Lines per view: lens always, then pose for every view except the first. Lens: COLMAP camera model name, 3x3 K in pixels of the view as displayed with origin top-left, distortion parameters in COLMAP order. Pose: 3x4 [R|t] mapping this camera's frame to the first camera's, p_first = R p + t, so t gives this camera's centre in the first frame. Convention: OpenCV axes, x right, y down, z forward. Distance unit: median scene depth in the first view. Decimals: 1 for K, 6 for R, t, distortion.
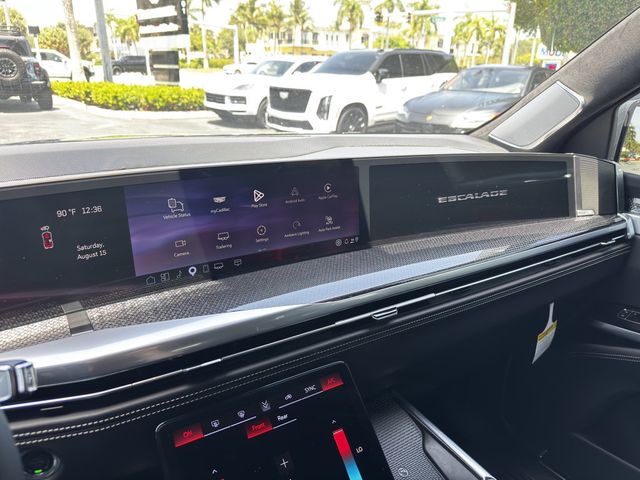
lens RADIAL K [[458.6, 0, 322.0], [0, 458.6, 239.0], [0, 0, 1]] dist [-0.007641, -0.000872]
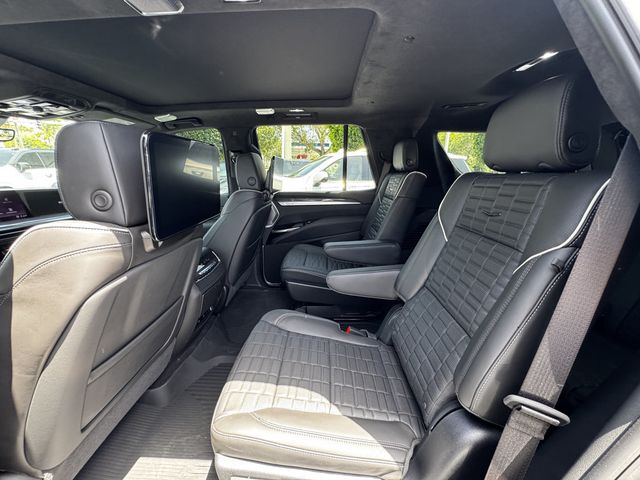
lens RADIAL K [[255.8, 0, 322.9], [0, 255.8, 238.8], [0, 0, 1]] dist [-0.004129, -0.000138]
pose [[0.566795, -0.230174, 0.791052, -0.015434], [0.281614, 0.956471, 0.076528, 0.048604], [-0.774233, 0.179396, 0.606944, -0.133910]]
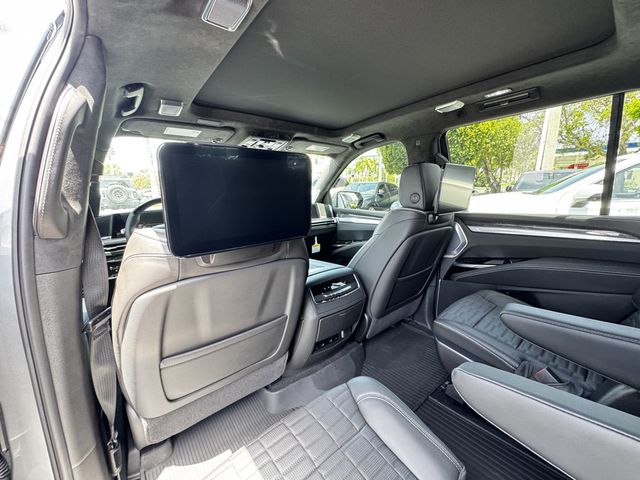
lens RADIAL K [[255.8, 0, 317.1], [0, 255.8, 239.0], [0, 0, 1]] dist [-0.004129, -0.000138]
pose [[0.993191, -0.063791, 0.097480, 0.029110], [0.078088, 0.985490, -0.150705, 0.049402], [-0.086452, 0.157291, 0.983761, -0.127274]]
